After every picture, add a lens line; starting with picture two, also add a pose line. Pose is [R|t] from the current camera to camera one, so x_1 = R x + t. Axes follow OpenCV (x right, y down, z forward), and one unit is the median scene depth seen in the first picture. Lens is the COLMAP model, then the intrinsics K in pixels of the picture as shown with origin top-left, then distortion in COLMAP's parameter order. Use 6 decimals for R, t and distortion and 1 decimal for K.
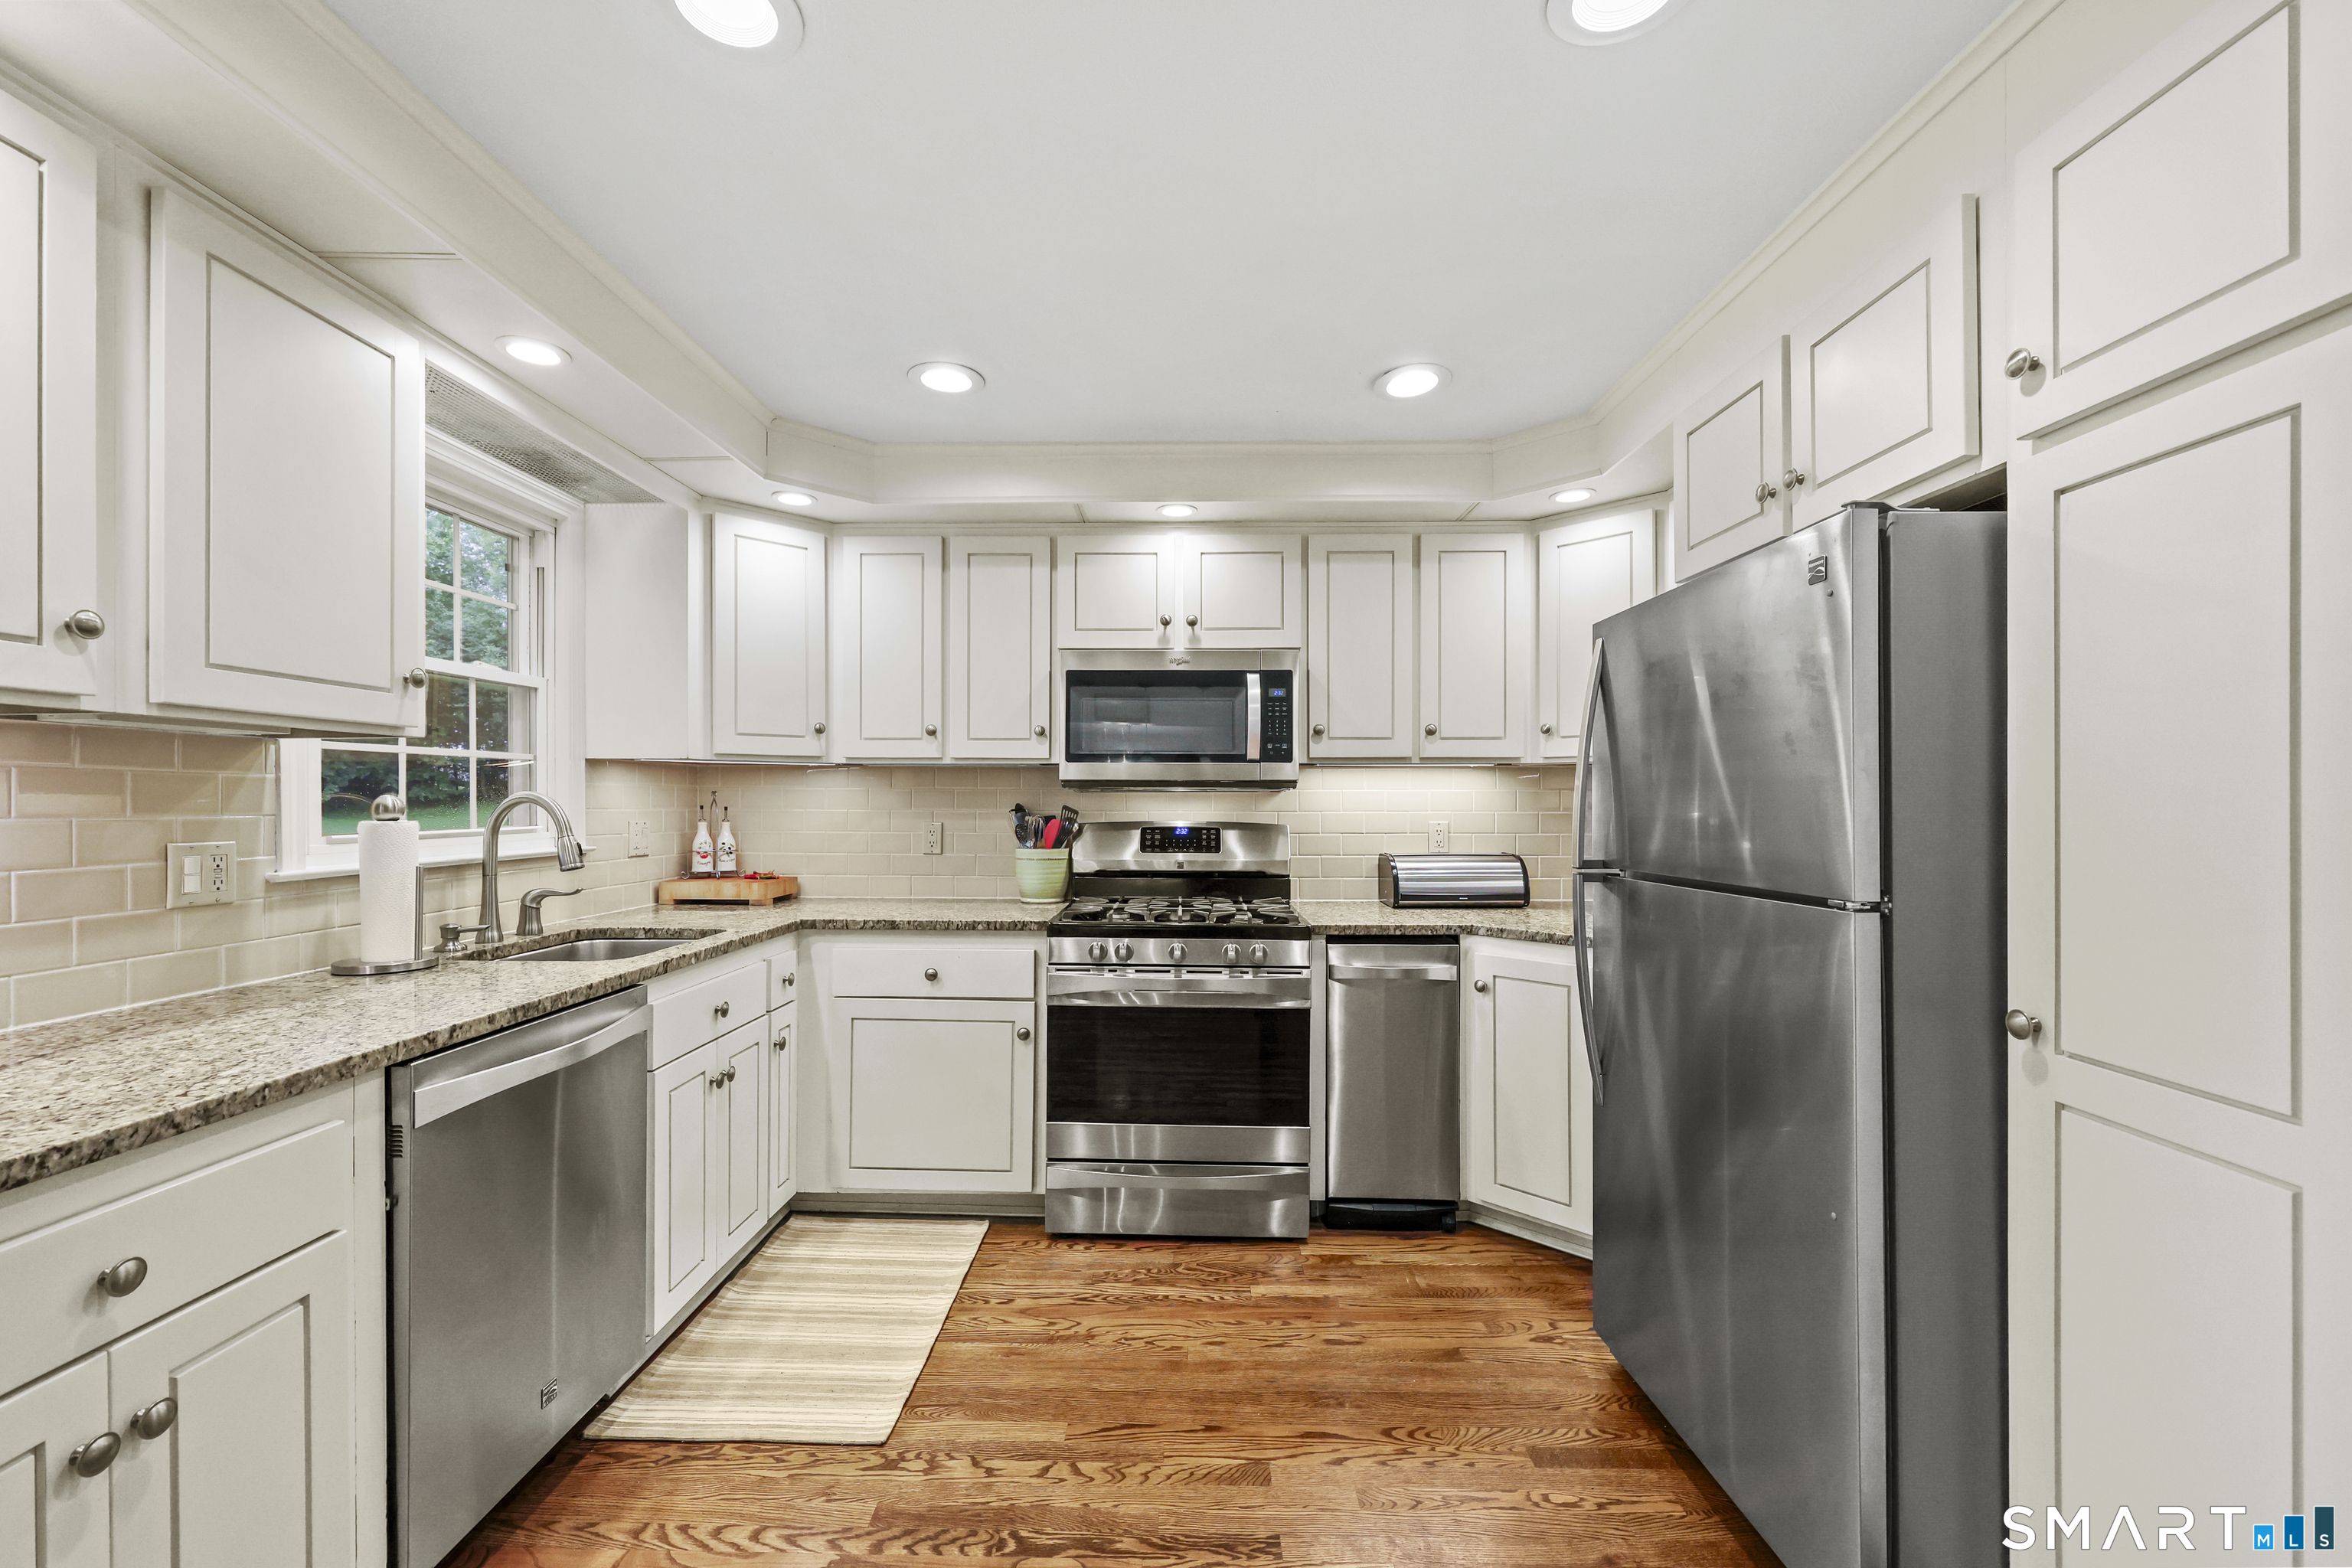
lens RADIAL K [[943.4, 0, 1171.0], [0, 943.4, 793.4], [0, 0, 1]] dist [-0.000026, 0.000104]
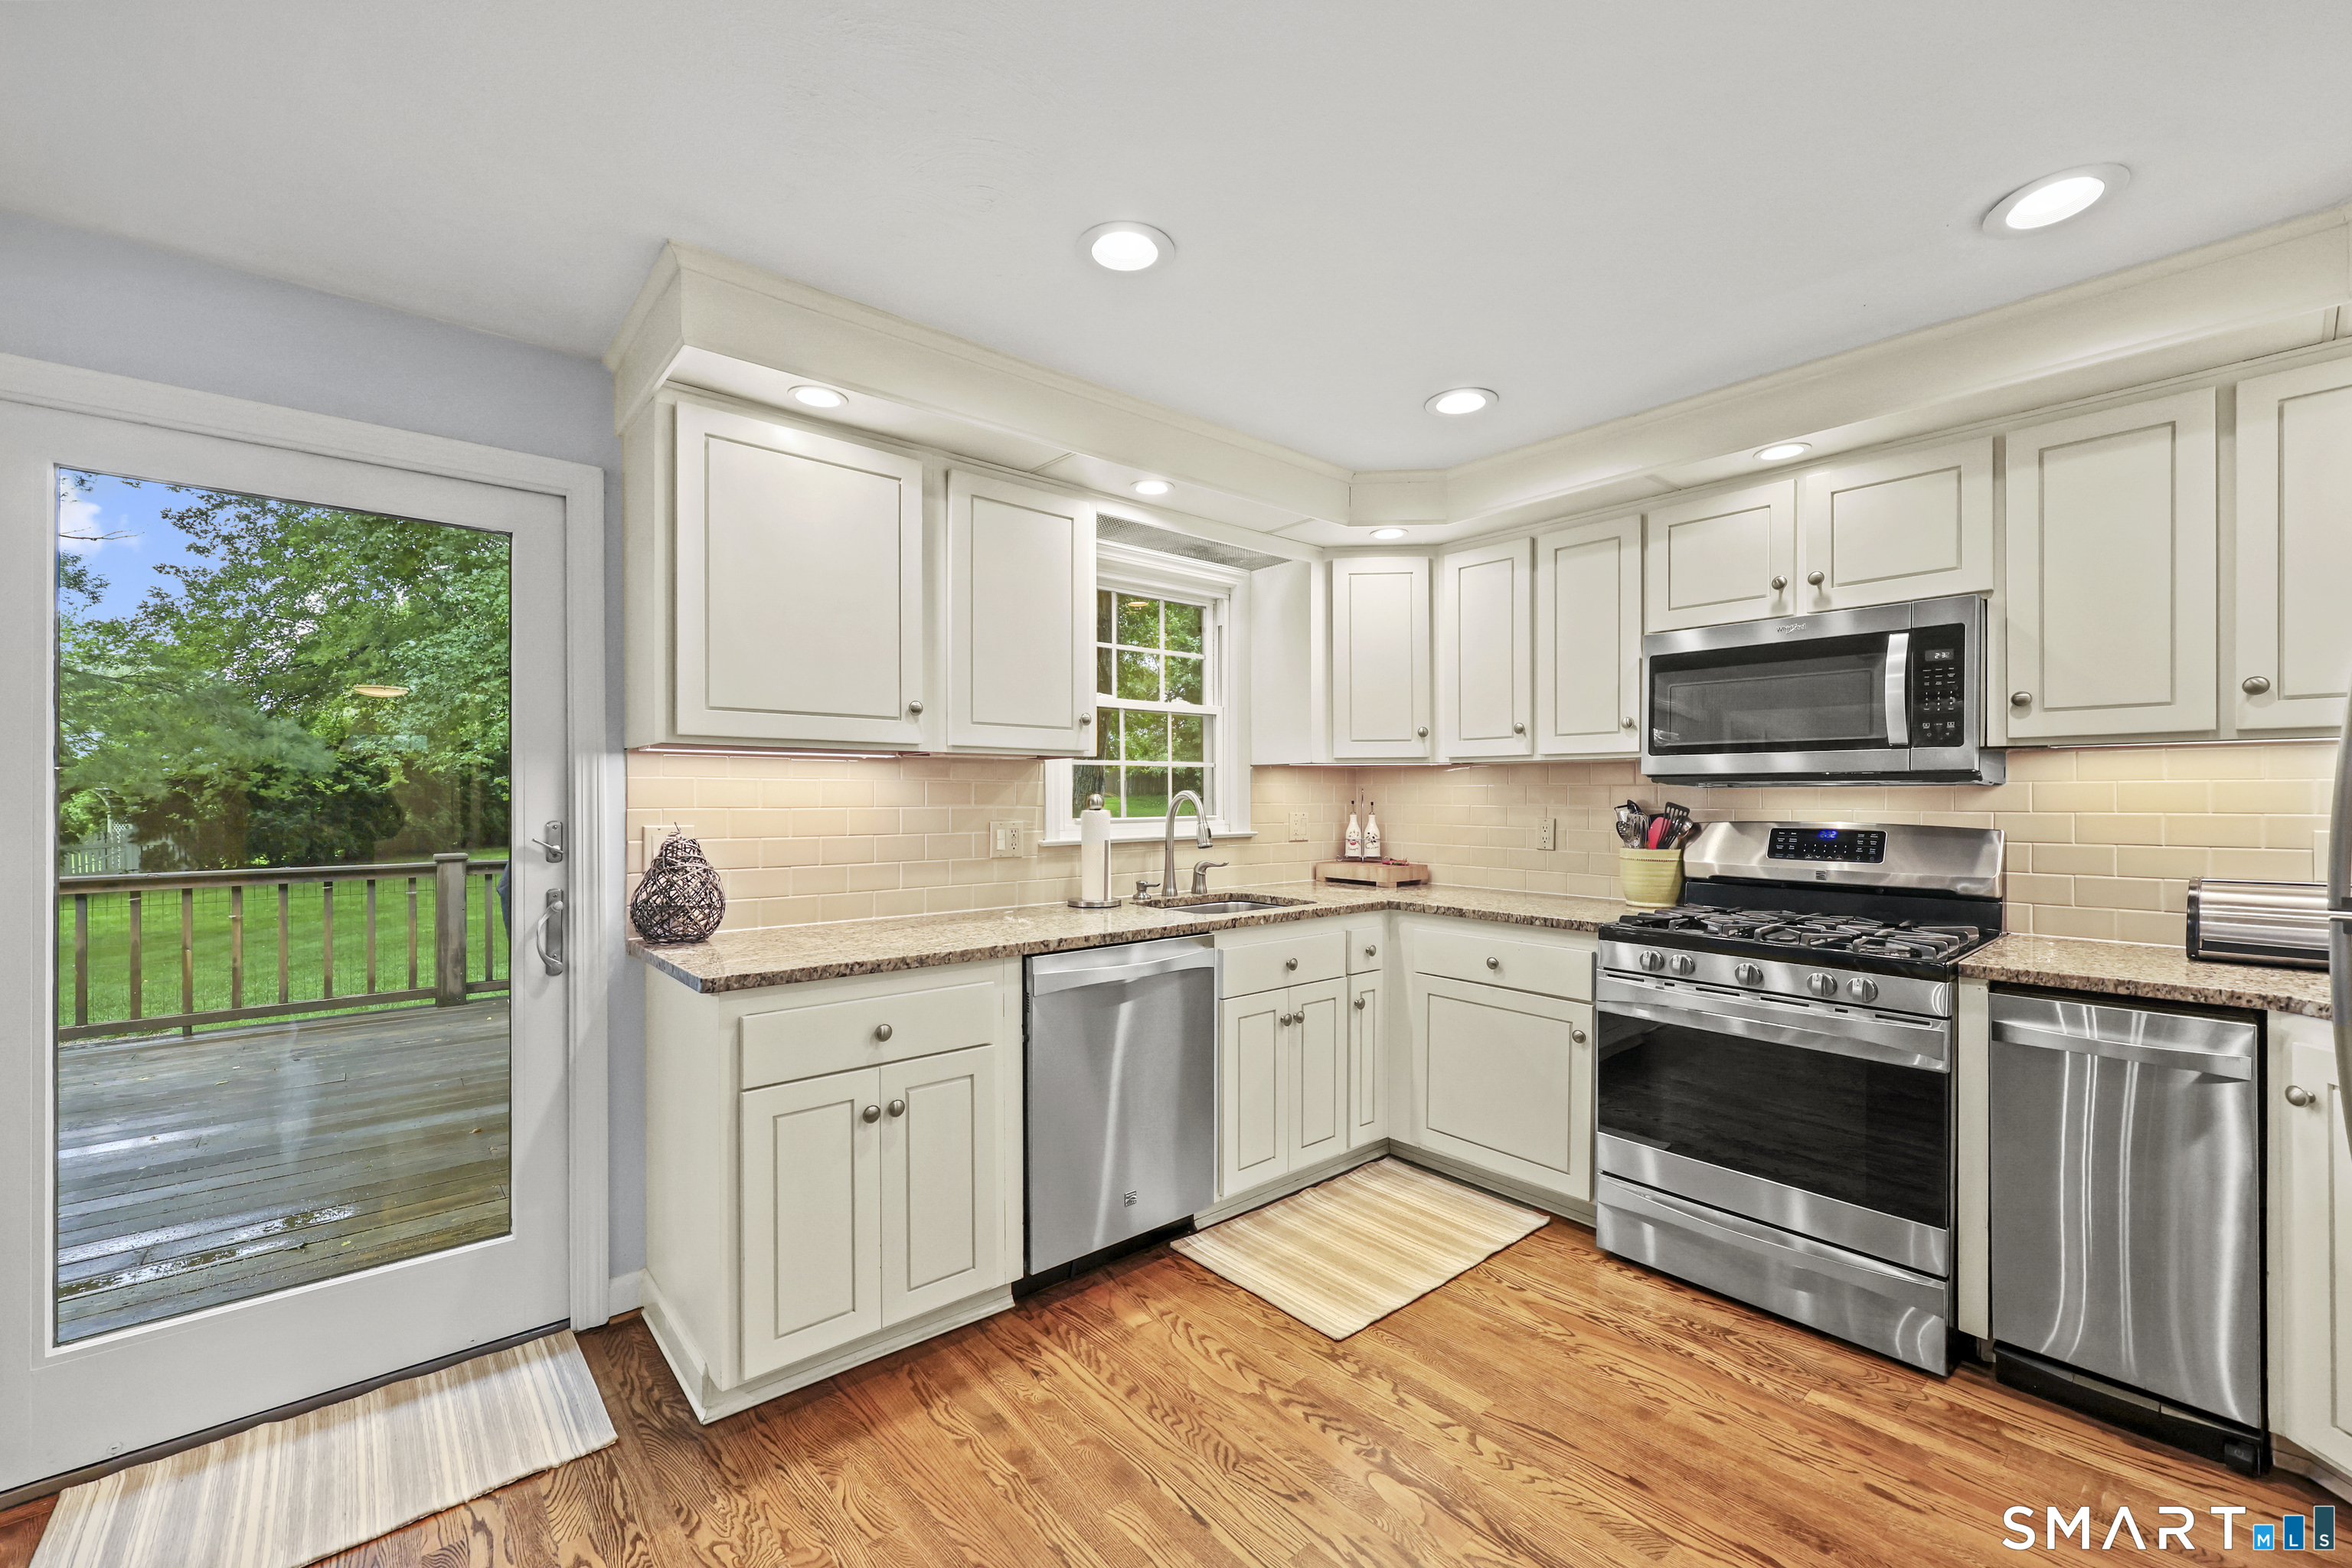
lens RADIAL K [[946.3, 0, 1178.7], [0, 946.3, 789.1], [0, 0, 1]] dist [-0.001952, 0.000442]
pose [[0.669794, -0.005599, -0.742526, 0.296696], [0.006445, 0.999978, -0.001726, -0.001685], [0.742519, -0.003629, 0.669815, 0.039104]]
